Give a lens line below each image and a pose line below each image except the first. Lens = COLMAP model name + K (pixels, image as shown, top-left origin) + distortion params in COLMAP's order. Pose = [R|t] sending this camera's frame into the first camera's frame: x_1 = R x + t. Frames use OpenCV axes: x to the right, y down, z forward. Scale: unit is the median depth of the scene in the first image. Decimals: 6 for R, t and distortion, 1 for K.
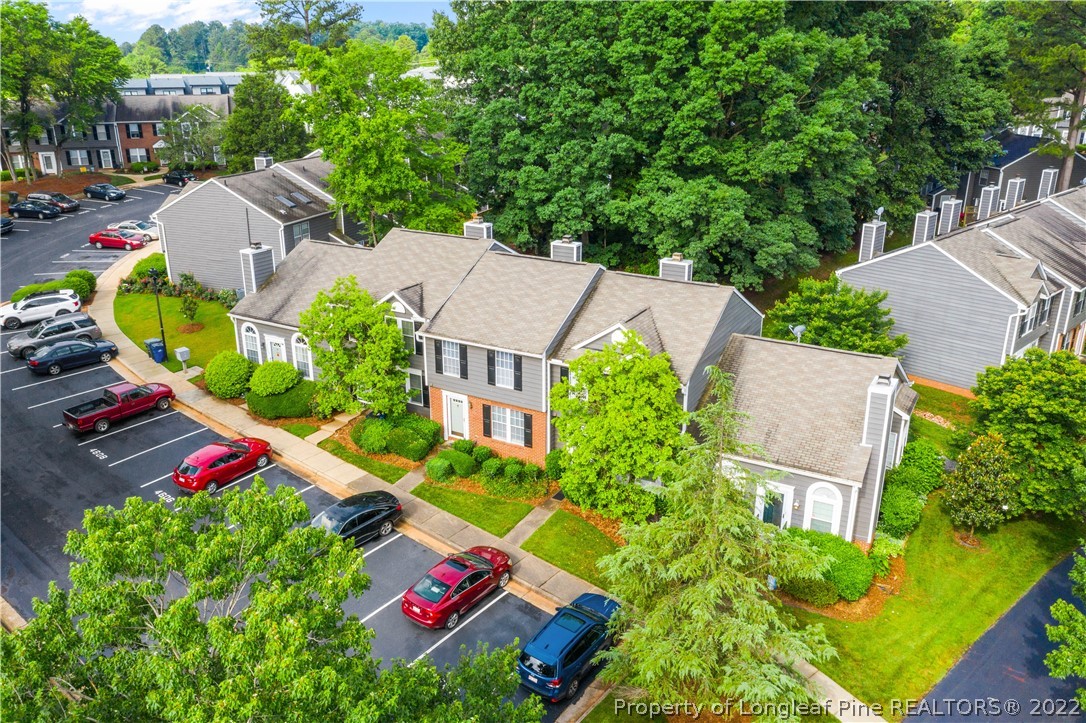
lens RADIAL K [[855.5, 0, 543.0], [0, 855.5, 361.5], [0, 0, 1]] dist [-0.002482, 0.003603]
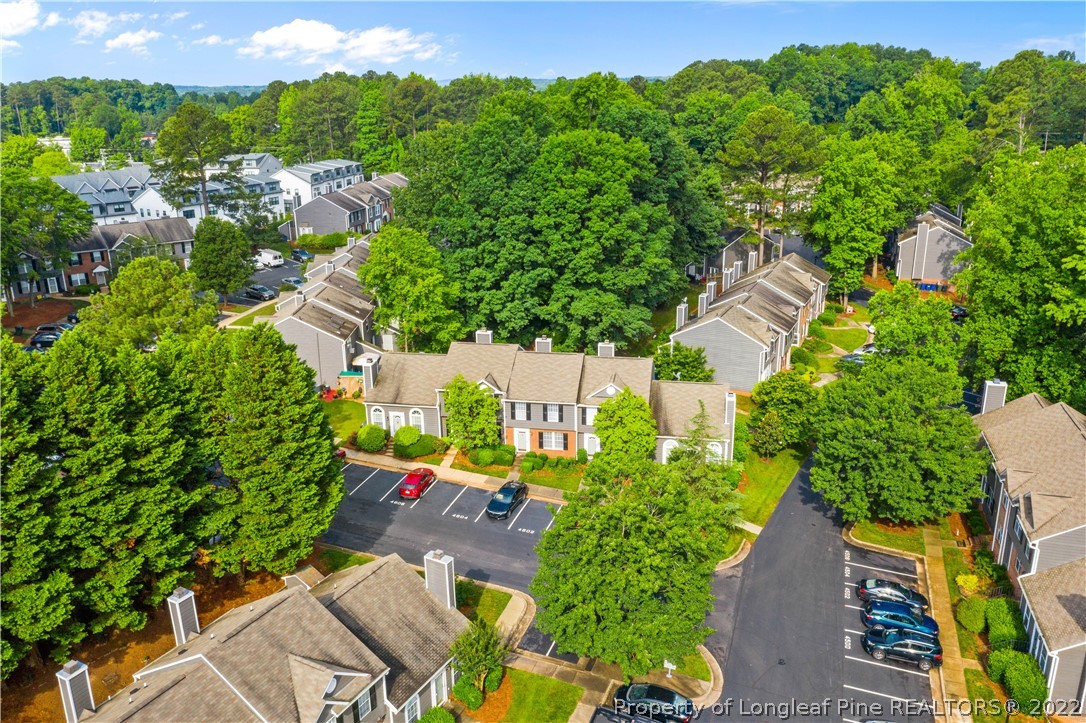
lens RADIAL K [[876.7, 0, 543.0], [0, 876.7, 361.5], [0, 0, 1]] dist [-0.004420, 0.000293]
pose [[0.940278, -0.115034, 0.320381, -0.579336], [0.124873, 0.992120, -0.010262, -0.074114], [-0.316675, 0.049656, 0.947233, -0.761700]]
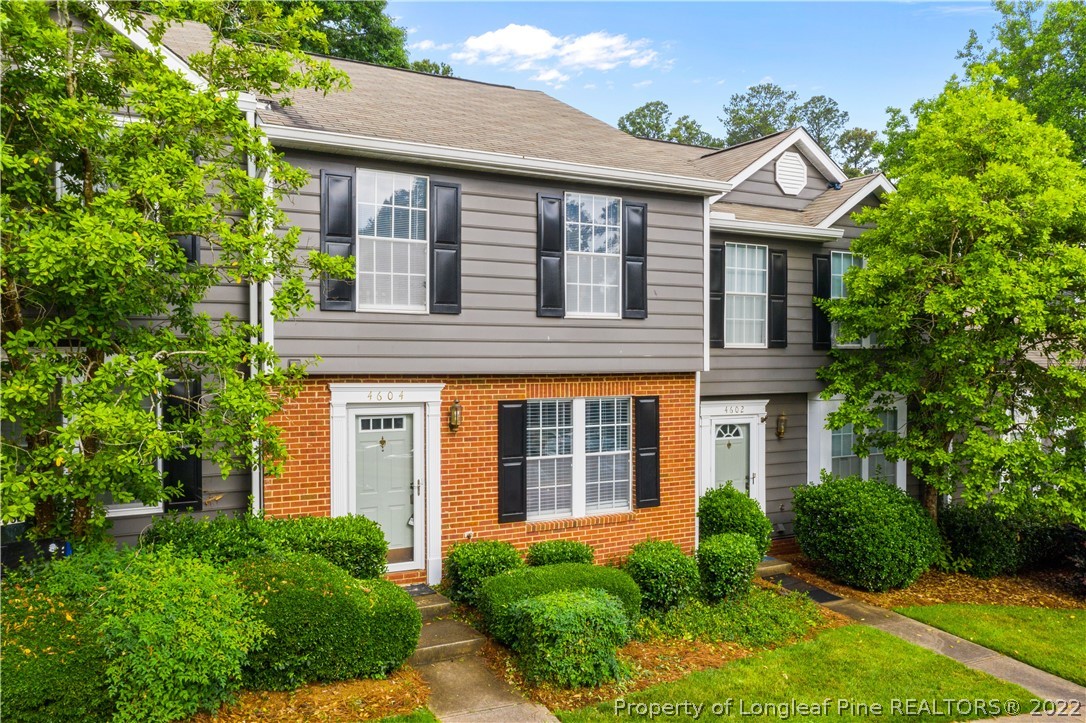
lens RADIAL K [[876.7, 0, 543.0], [0, 876.7, 361.5], [0, 0, 1]] dist [-0.004420, 0.000293]
pose [[0.513015, -0.000133, 0.858380, -0.271162], [0.293282, 0.939847, -0.175136, 0.079046], [-0.806723, 0.341594, 0.482195, 0.715623]]
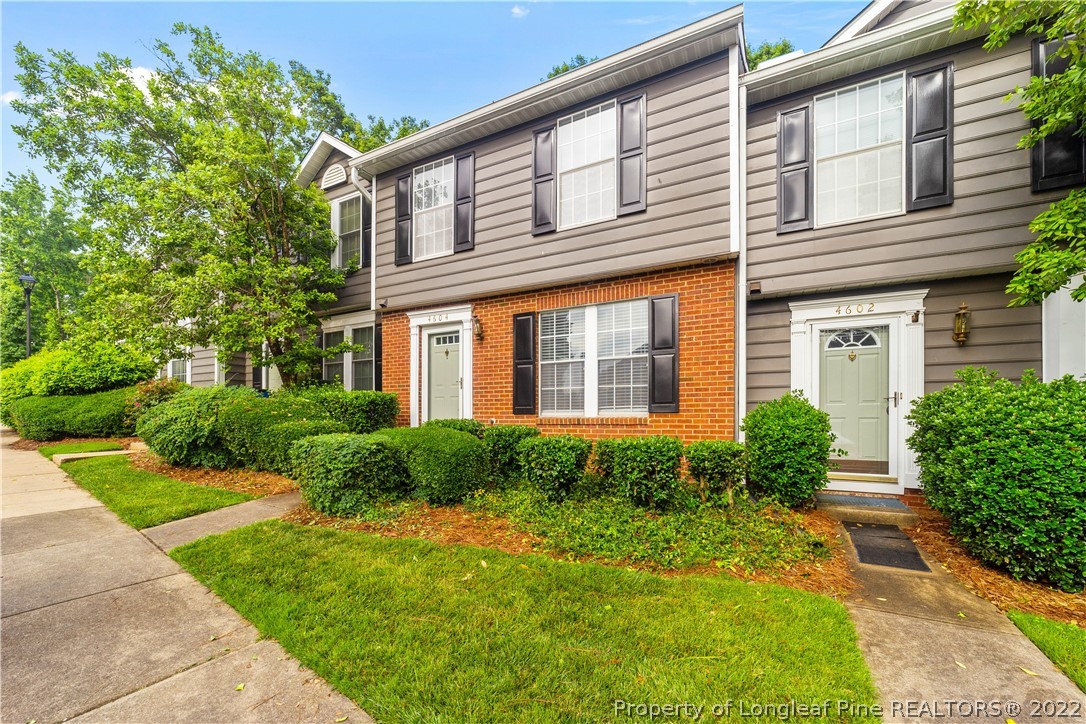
lens RADIAL K [[436.0, 0, 537.7], [0, 436.0, 413.7], [0, 0, 1]] dist [-0.017236, 0.009709]
pose [[0.999204, 0.003881, 0.039713, -0.057575], [0.010194, 0.937407, -0.348087, 0.128906], [-0.038578, 0.348215, 0.936621, 0.718442]]
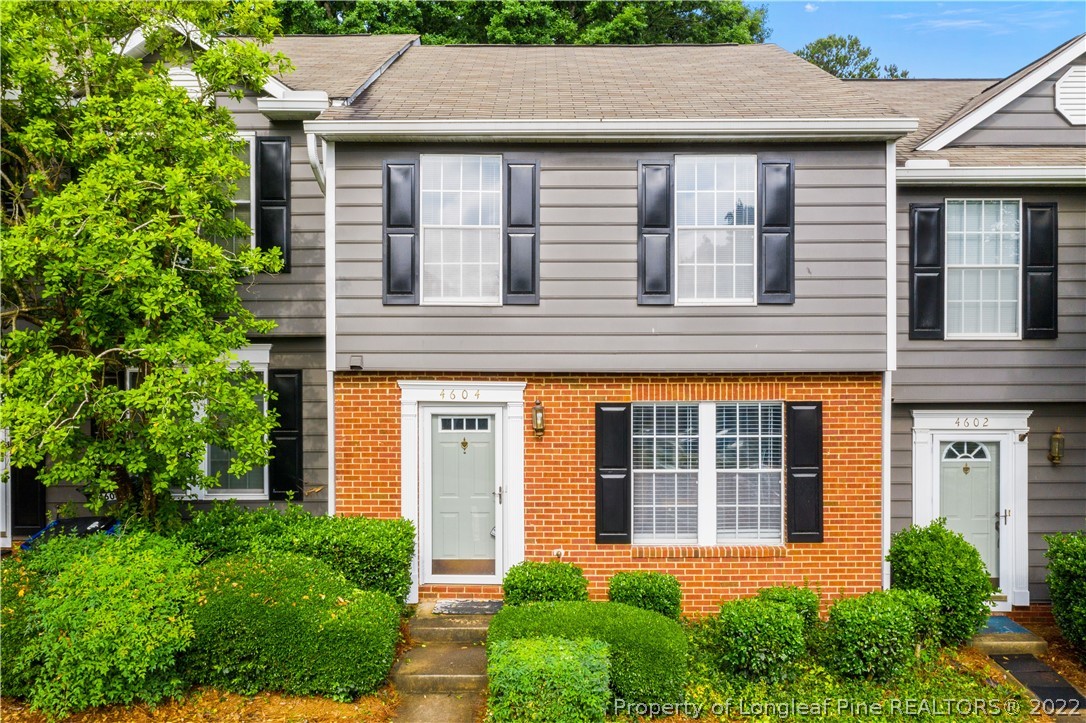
lens RADIAL K [[870.3, 0, 537.6], [0, 870.3, 348.3], [0, 0, 1]] dist [-0.000539, 0.004050]
pose [[0.868576, 0.002684, 0.495549, -0.181760], [0.168696, 0.938659, -0.300768, 0.092272], [-0.465959, 0.344837, 0.814843, 0.675118]]
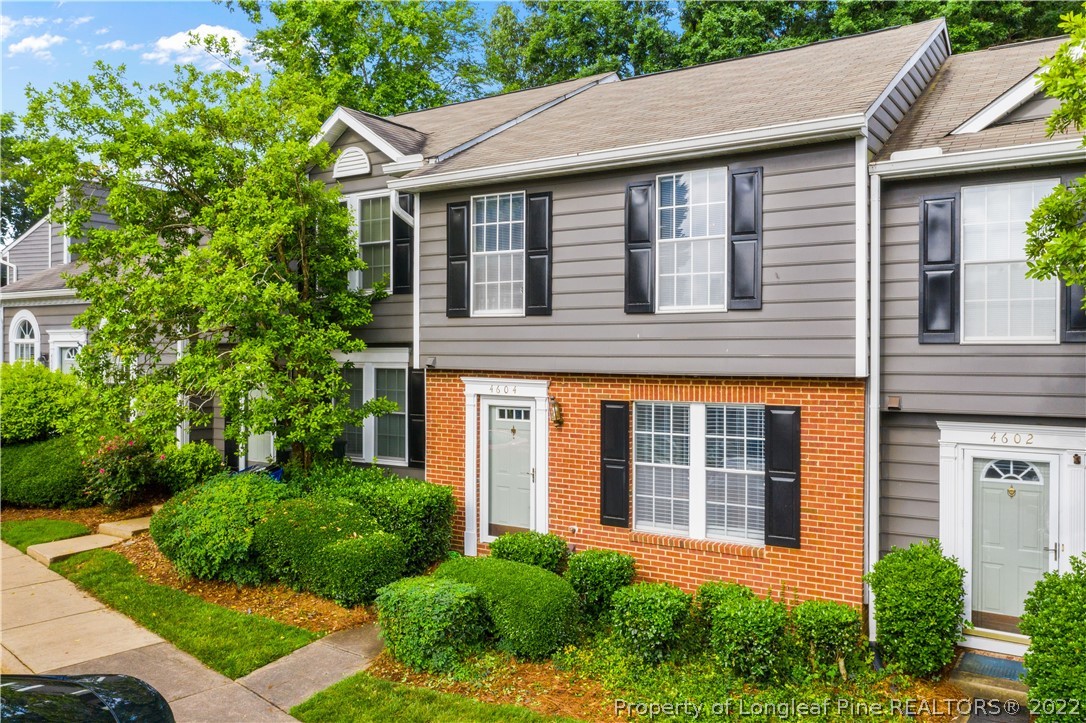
lens RADIAL K [[870.3, 0, 537.6], [0, 870.3, 348.3], [0, 0, 1]] dist [-0.000539, 0.004050]
pose [[0.998073, 0.005813, -0.061770, -0.063012], [-0.026912, 0.937627, -0.346598, 0.114388], [0.055903, 0.347593, 0.935978, 0.613029]]
